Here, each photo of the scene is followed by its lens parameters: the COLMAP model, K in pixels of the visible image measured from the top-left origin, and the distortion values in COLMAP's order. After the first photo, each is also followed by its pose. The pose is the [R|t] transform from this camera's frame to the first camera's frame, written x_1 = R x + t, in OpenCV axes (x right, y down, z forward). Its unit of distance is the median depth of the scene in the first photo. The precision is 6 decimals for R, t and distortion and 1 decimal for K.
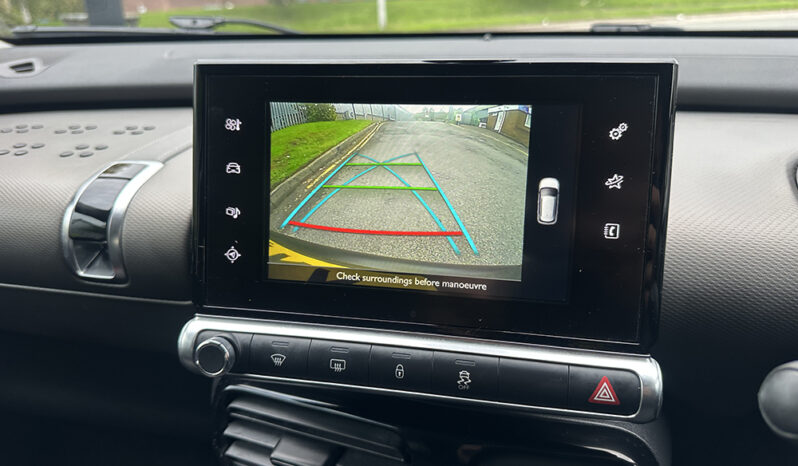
lens RADIAL K [[560.7, 0, 398.9], [0, 560.7, 239.9], [0, 0, 1]] dist [0.082664, -0.121123]
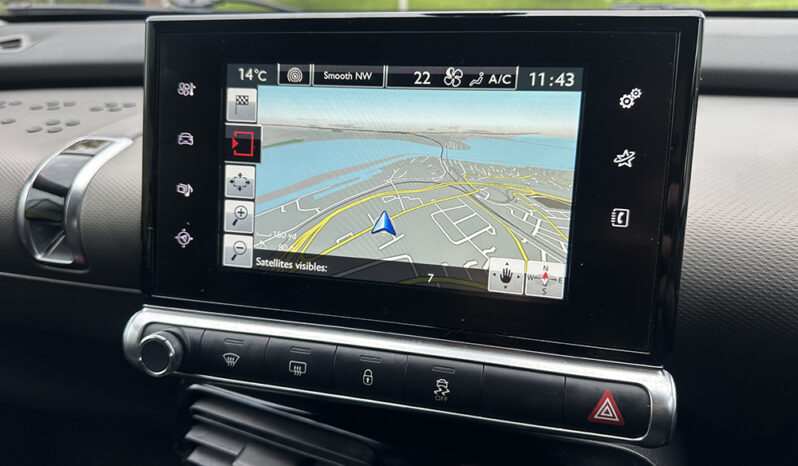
lens RADIAL K [[562.1, 0, 398.2], [0, 562.1, 237.2], [0, 0, 1]] dist [0.041723, -0.050147]
pose [[0.999291, 0.020977, -0.031275, 0.066111], [-0.020899, 0.999778, 0.002834, 0.015670], [0.031327, -0.002178, 0.999507, 0.135587]]
